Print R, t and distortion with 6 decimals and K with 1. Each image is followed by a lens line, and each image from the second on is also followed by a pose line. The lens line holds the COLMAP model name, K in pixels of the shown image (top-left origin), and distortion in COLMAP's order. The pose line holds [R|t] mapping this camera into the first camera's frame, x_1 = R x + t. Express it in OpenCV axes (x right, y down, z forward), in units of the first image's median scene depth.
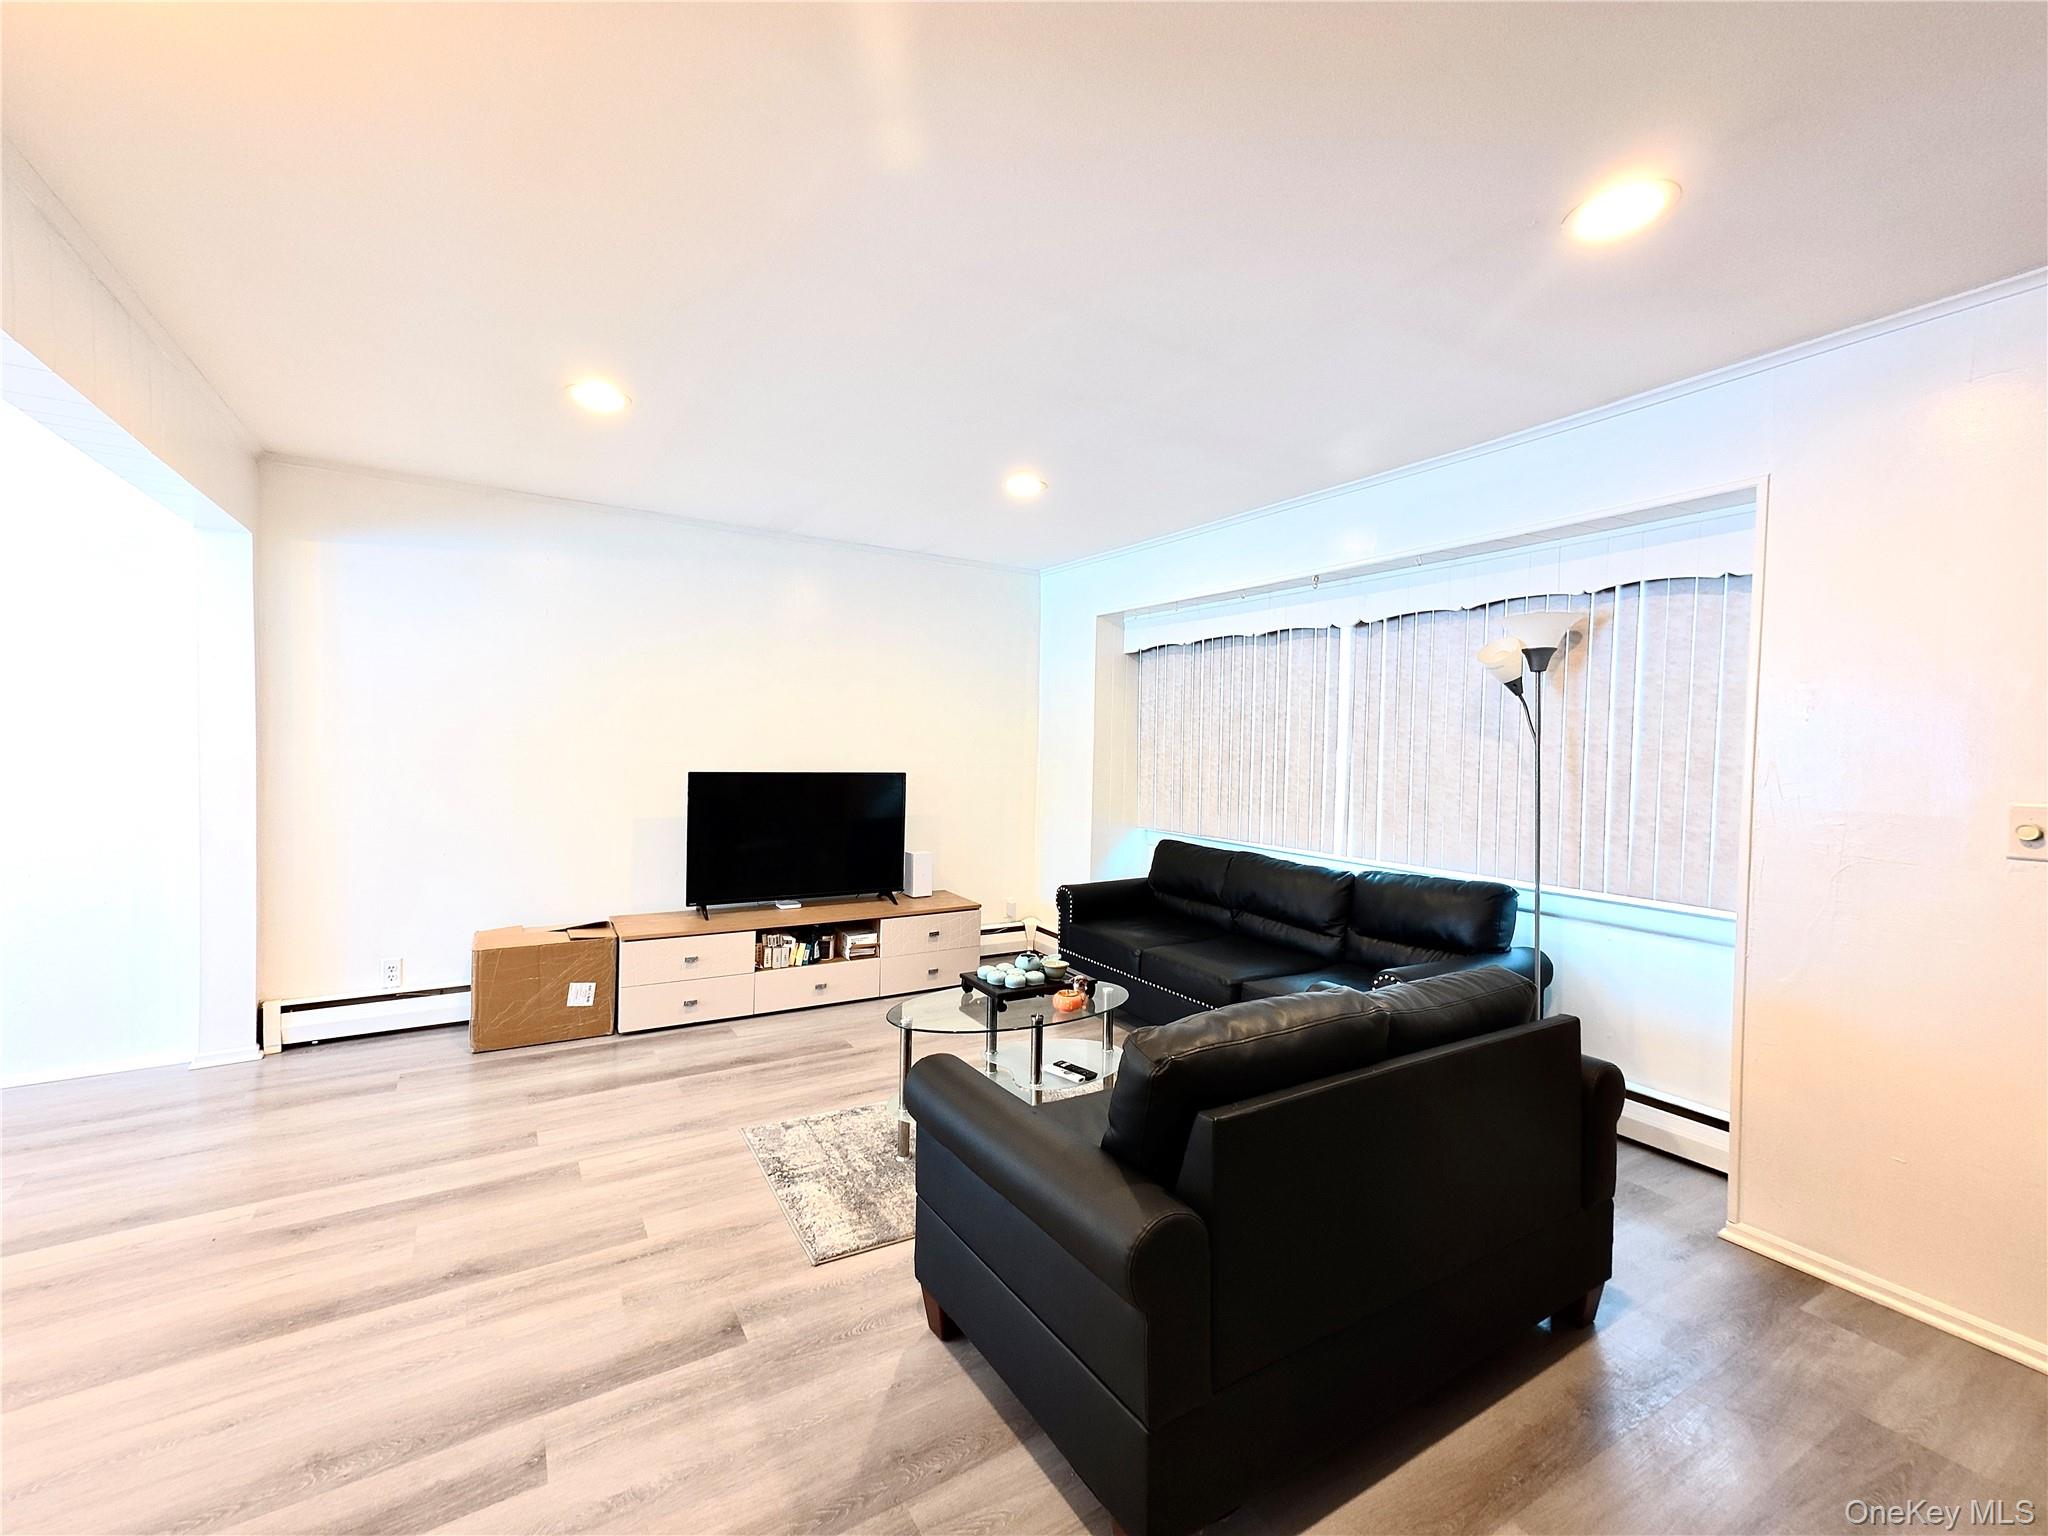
lens RADIAL K [[873.4, 0, 1022.5], [0, 873.4, 760.1], [0, 0, 1]] dist [0.027123, 0.000300]
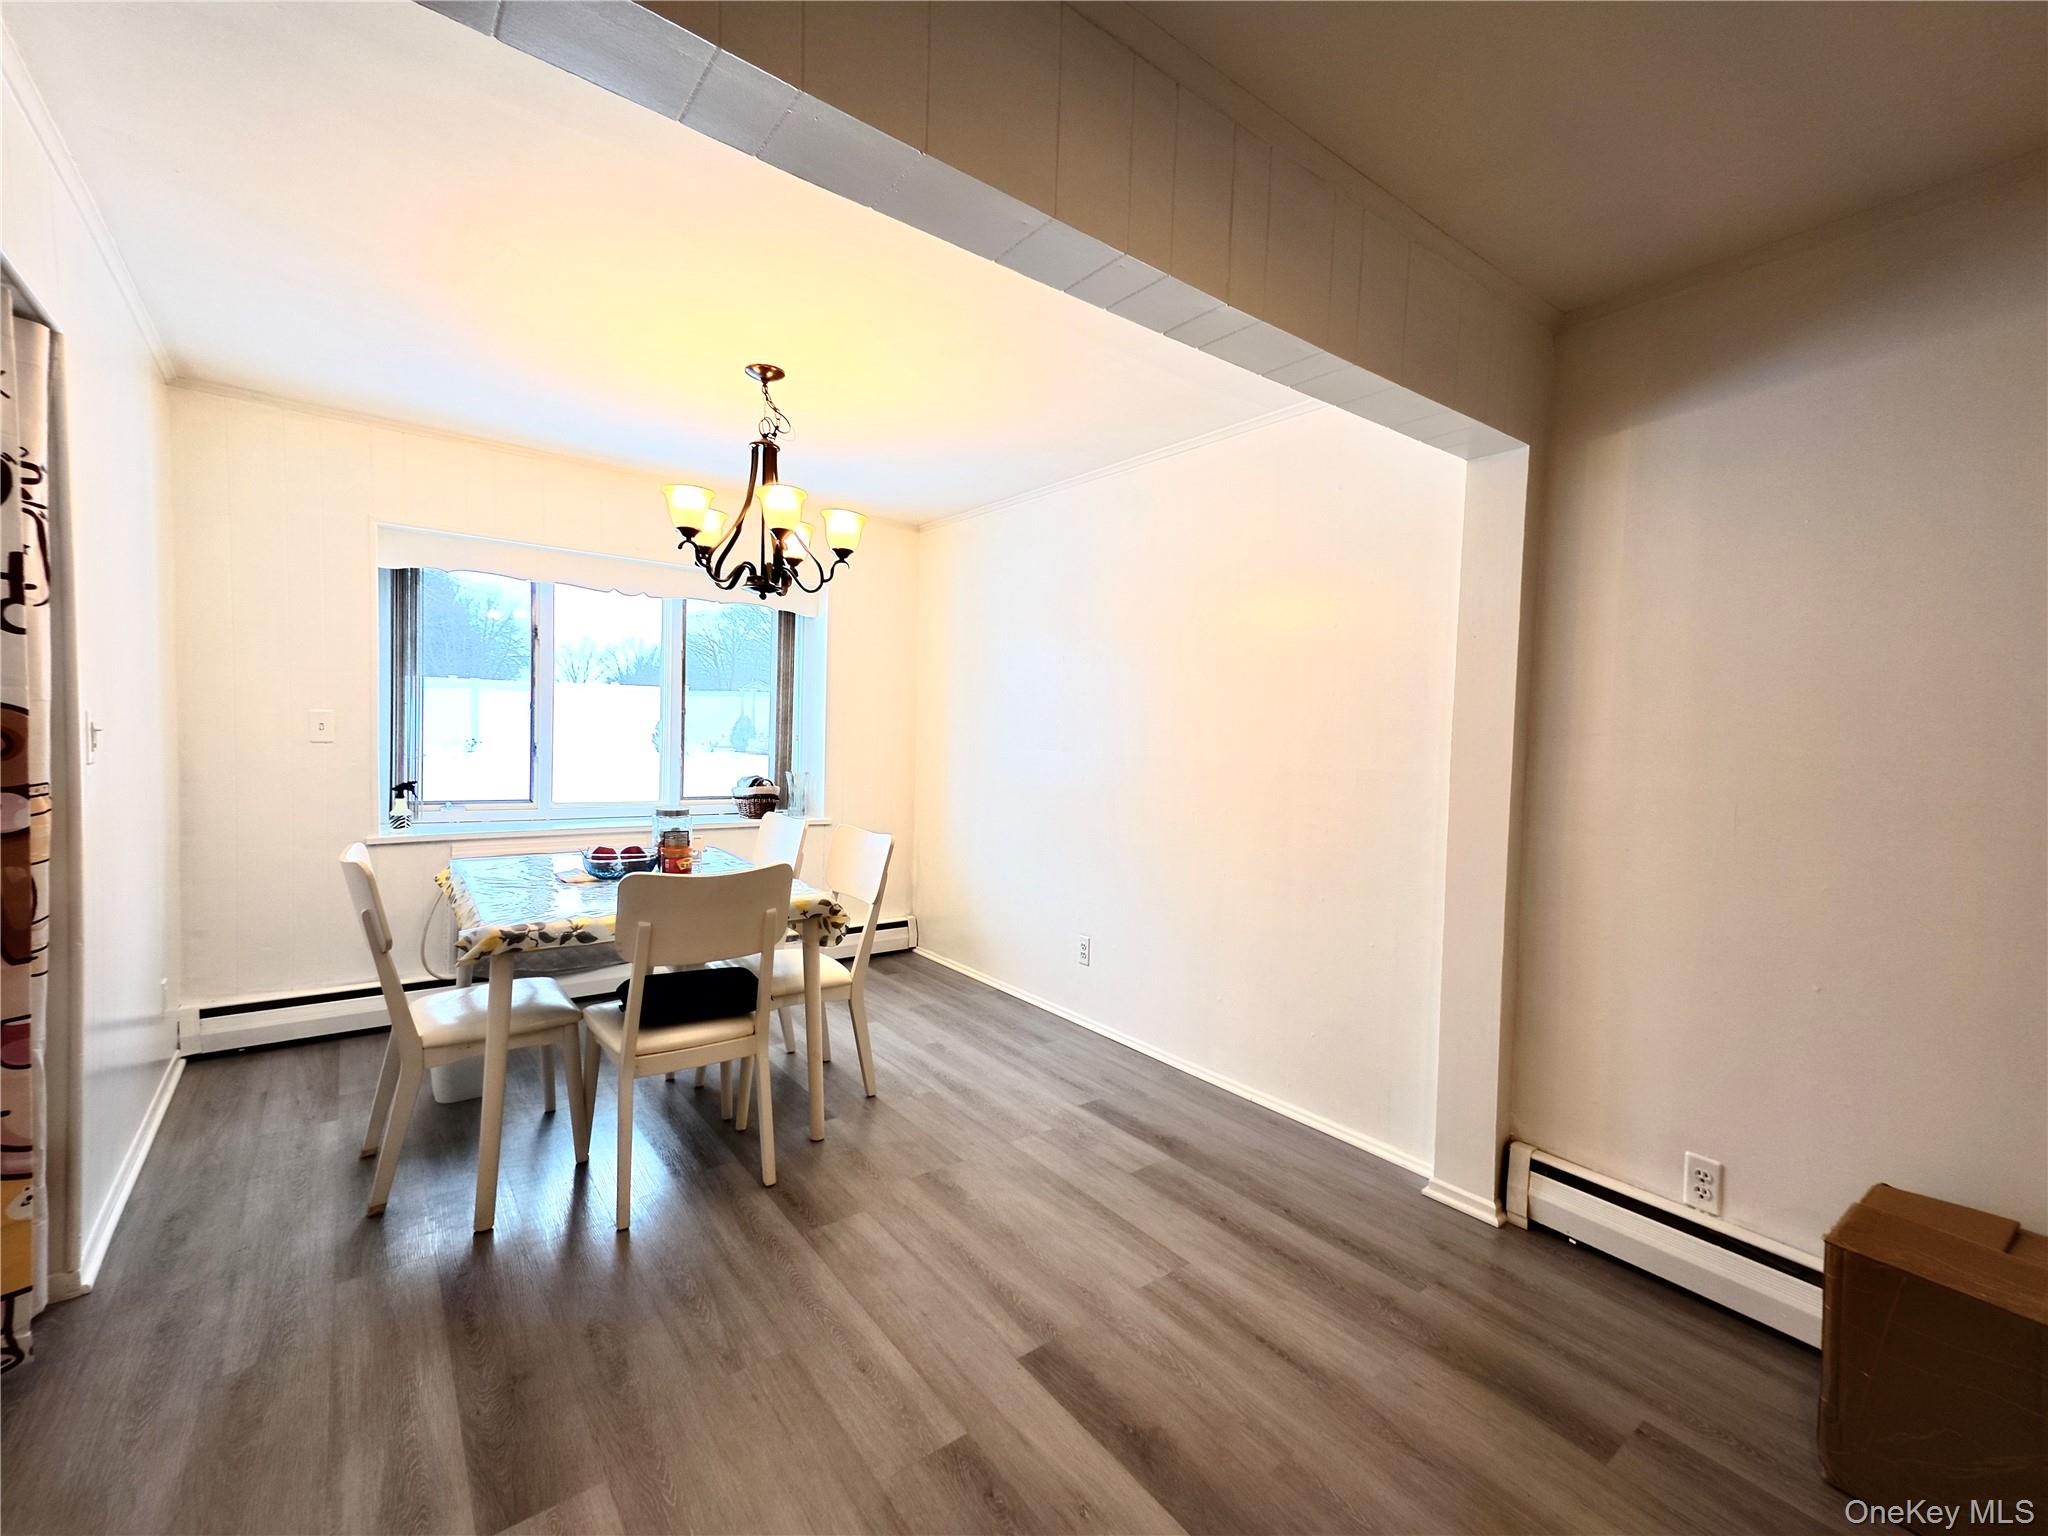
lens RADIAL K [[873.4, 0, 1030.1], [0, 873.4, 762.3], [0, 0, 1]] dist [0.027123, 0.000300]
pose [[0.102173, 0.009481, -0.994721, -0.214275], [-0.053618, 0.998553, 0.004010, 0.002234], [0.993321, 0.052925, 0.102534, 0.525506]]
